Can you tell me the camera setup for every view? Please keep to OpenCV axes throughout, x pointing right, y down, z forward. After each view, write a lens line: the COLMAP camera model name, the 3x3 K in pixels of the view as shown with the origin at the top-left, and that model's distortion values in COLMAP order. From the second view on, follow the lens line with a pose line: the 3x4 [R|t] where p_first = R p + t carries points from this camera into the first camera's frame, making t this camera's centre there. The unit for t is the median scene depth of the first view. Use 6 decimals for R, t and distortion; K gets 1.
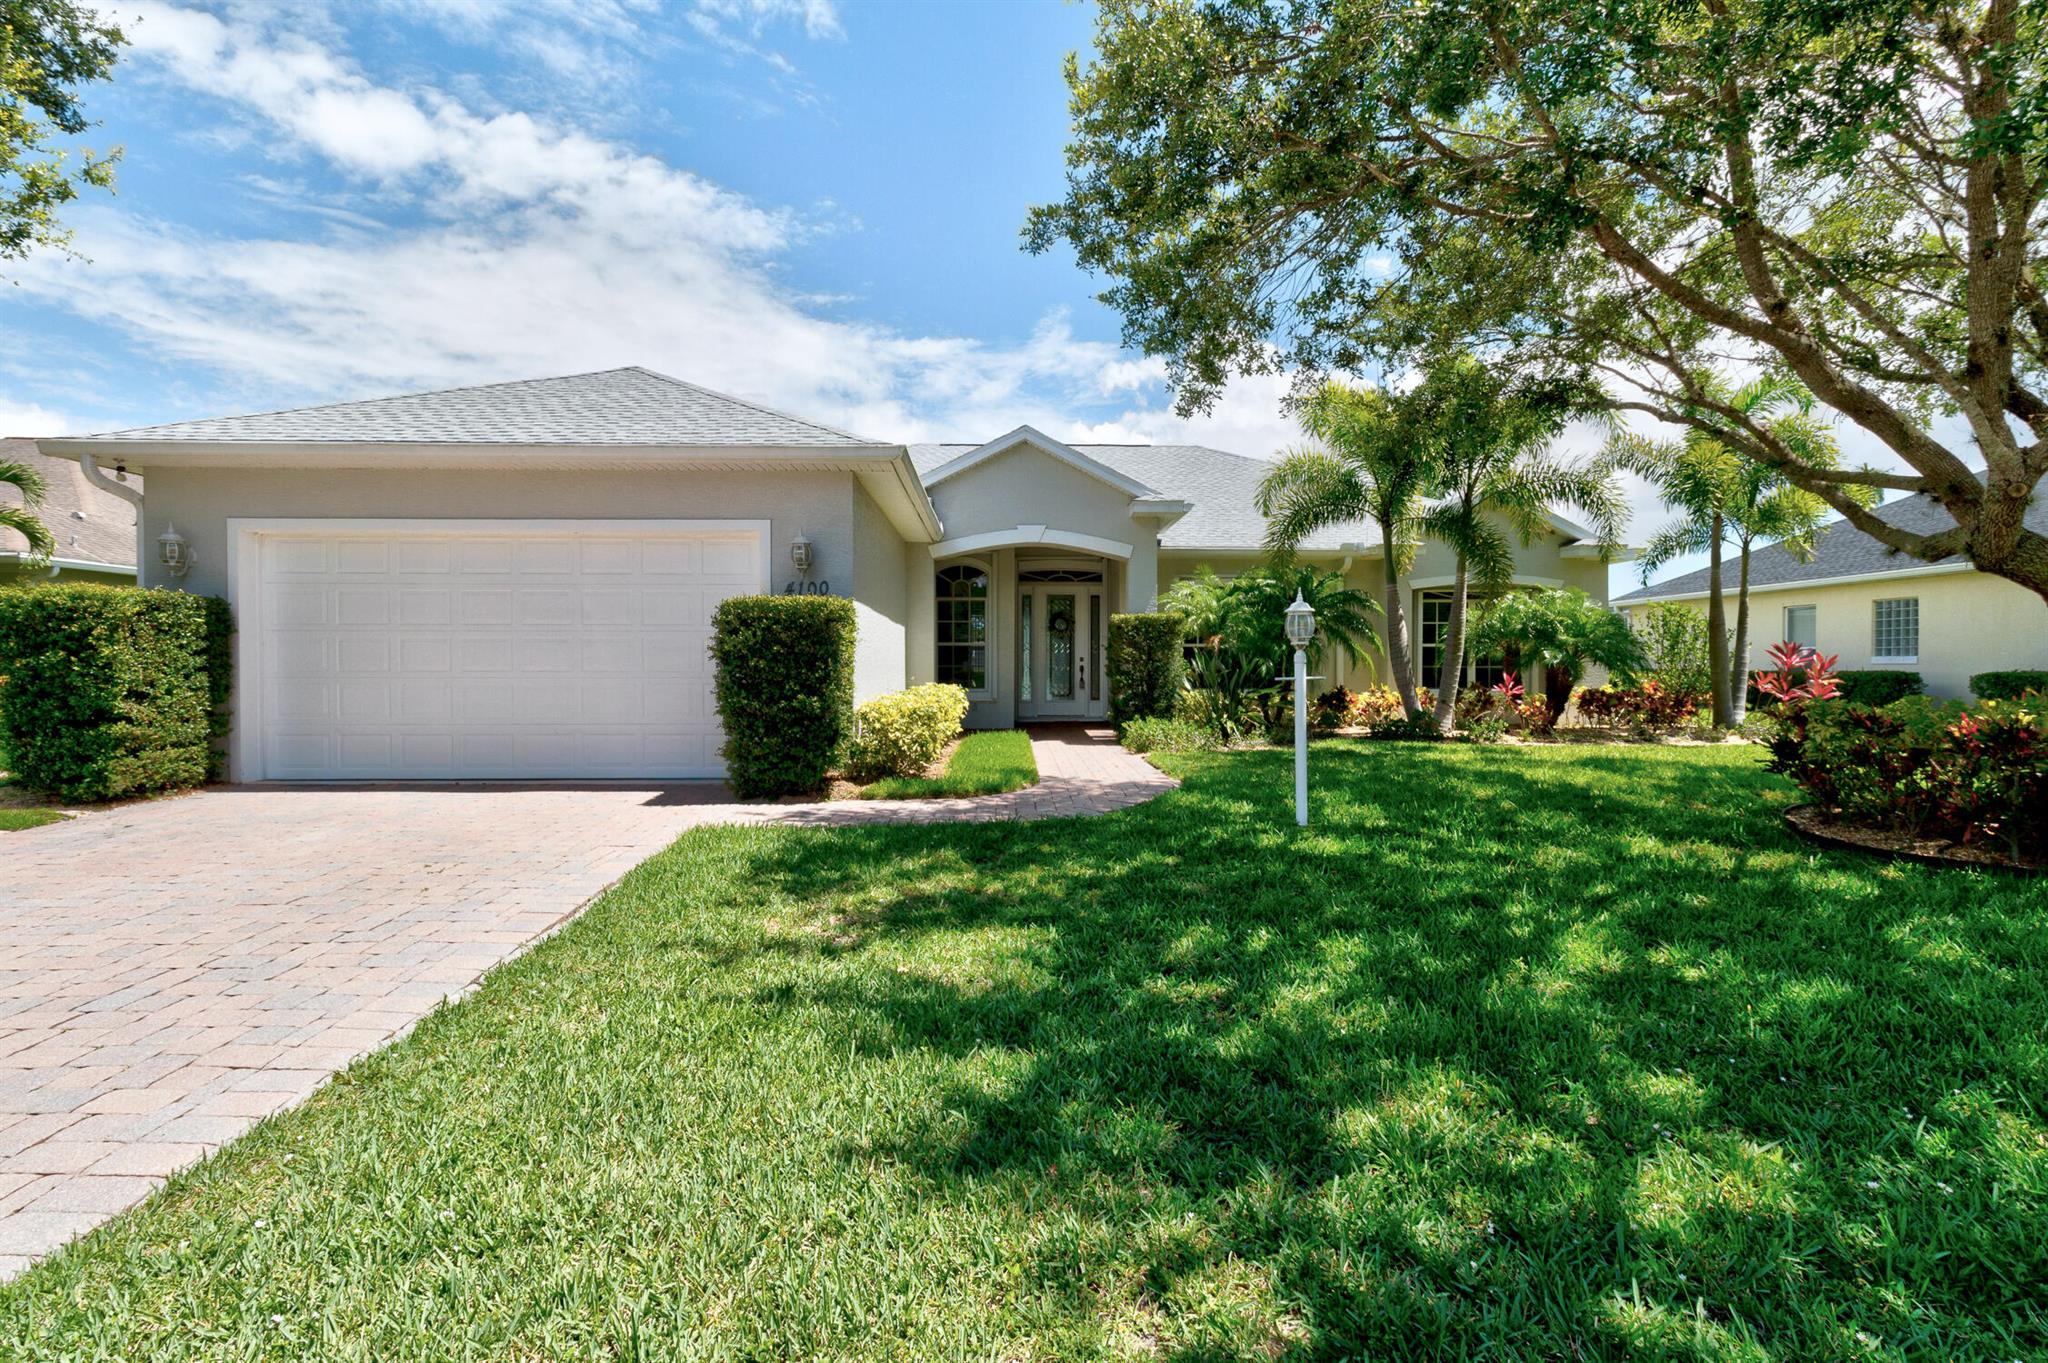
lens RADIAL K [[948.2, 0, 1035.7], [0, 948.2, 664.5], [0, 0, 1]] dist [0.000412, -0.000121]
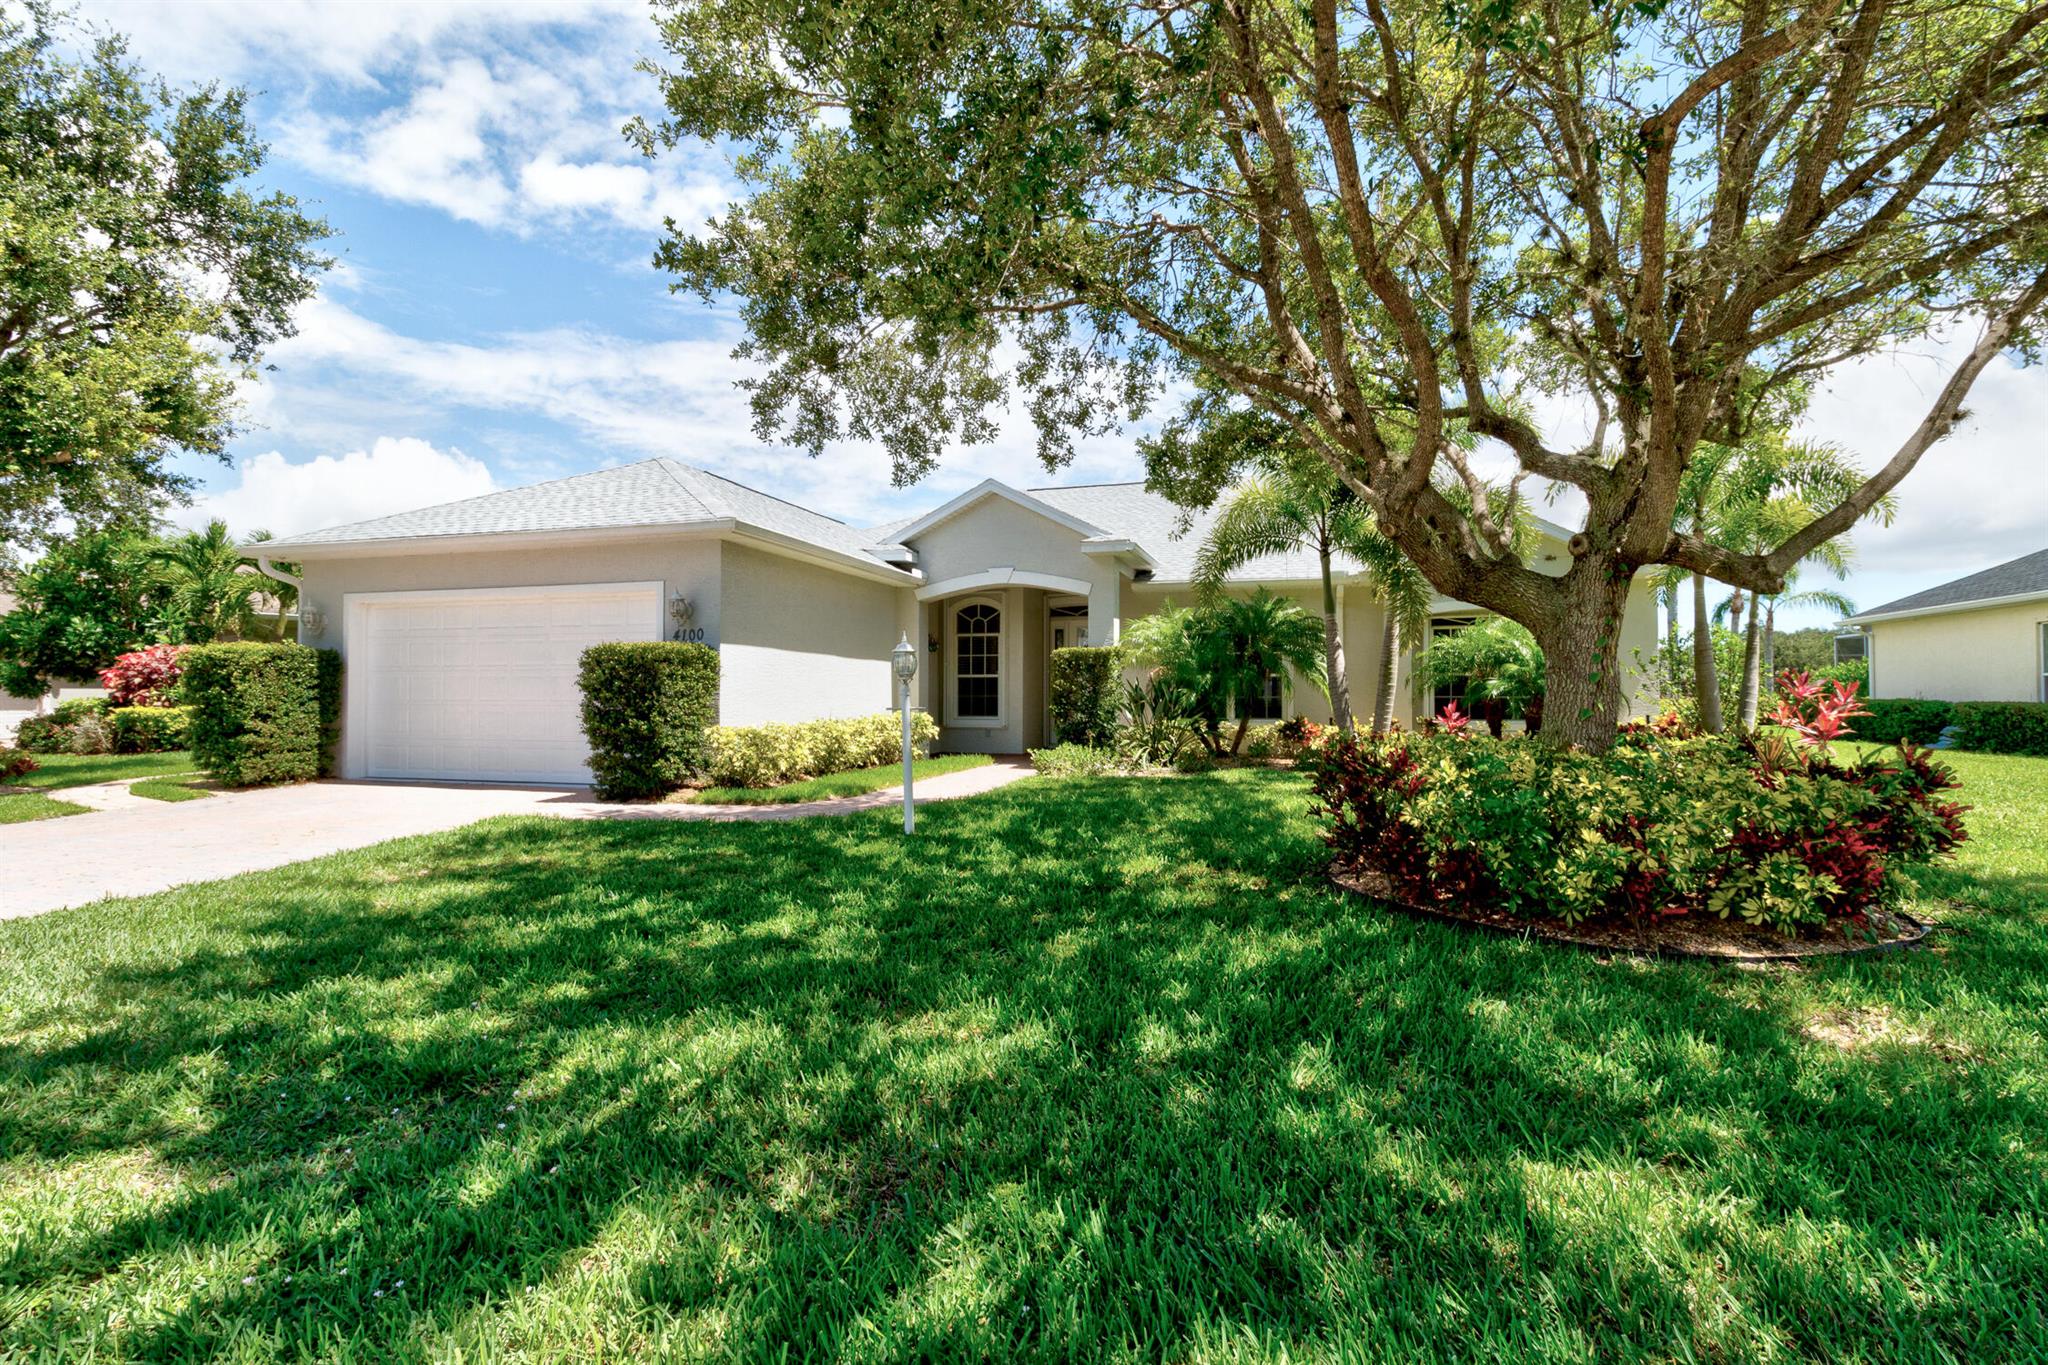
lens RADIAL K [[948.2, 0, 1035.7], [0, 948.2, 665.5], [0, 0, 1]] dist [0.000412, -0.000121]
pose [[0.953692, -0.010056, -0.300616, 0.600153], [0.000949, 0.999537, -0.030423, -0.000979], [0.300783, 0.028729, 0.953260, -0.056839]]
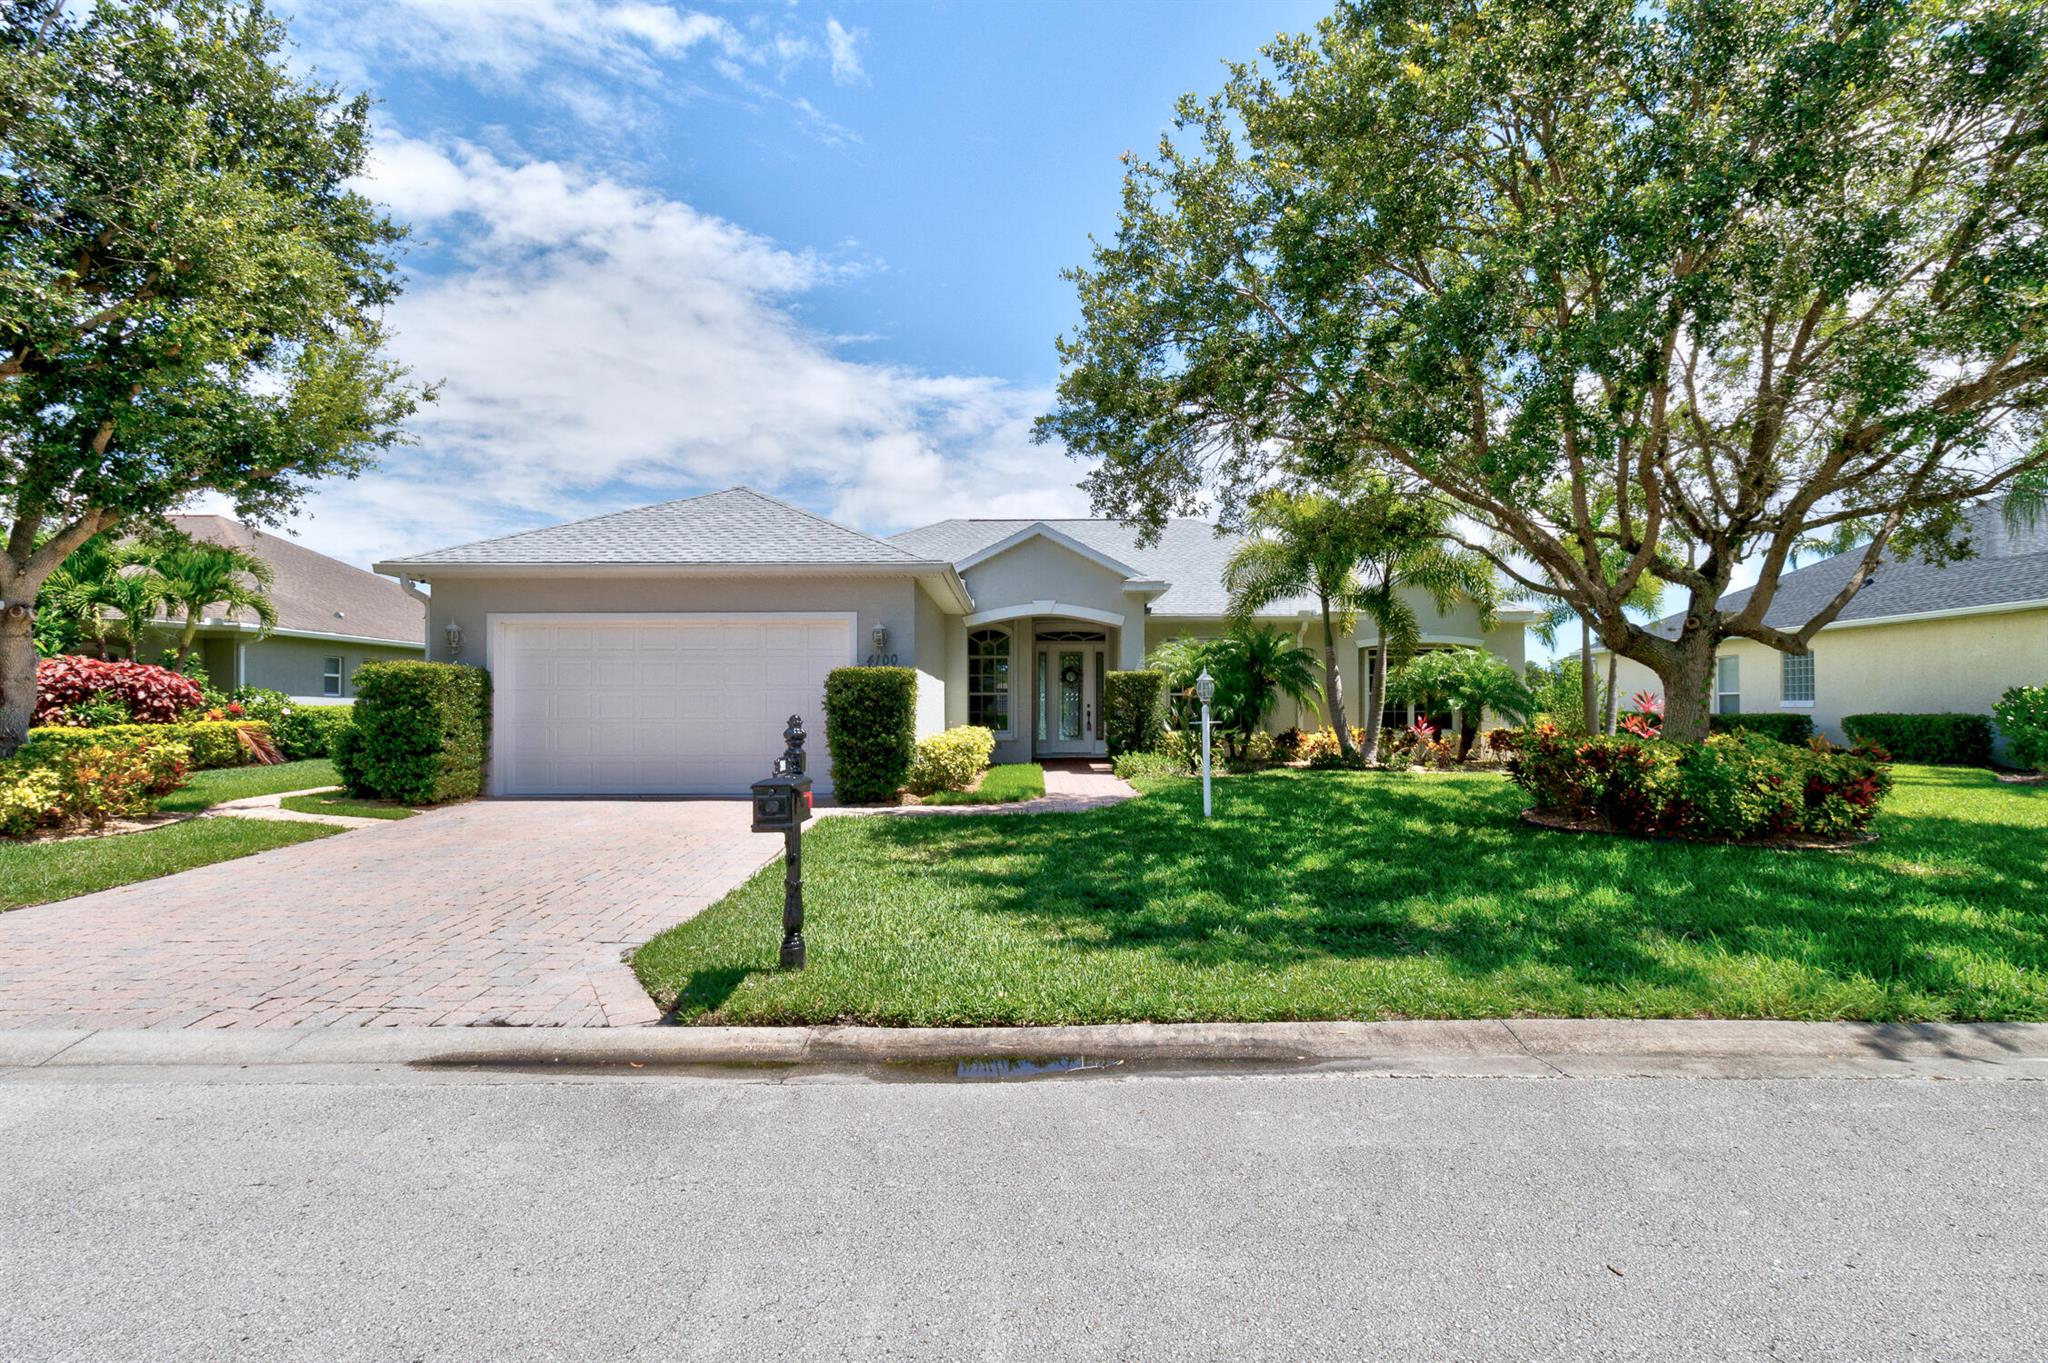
lens RADIAL K [[965.1, 0, 1027.8], [0, 965.1, 675.9], [0, 0, 1]] dist [0.000644, 0.000609]
pose [[0.999432, -0.003743, -0.033495, 0.027035], [0.002669, 0.999483, -0.032050, -0.009063], [0.033598, 0.031942, 0.998925, -0.463372]]
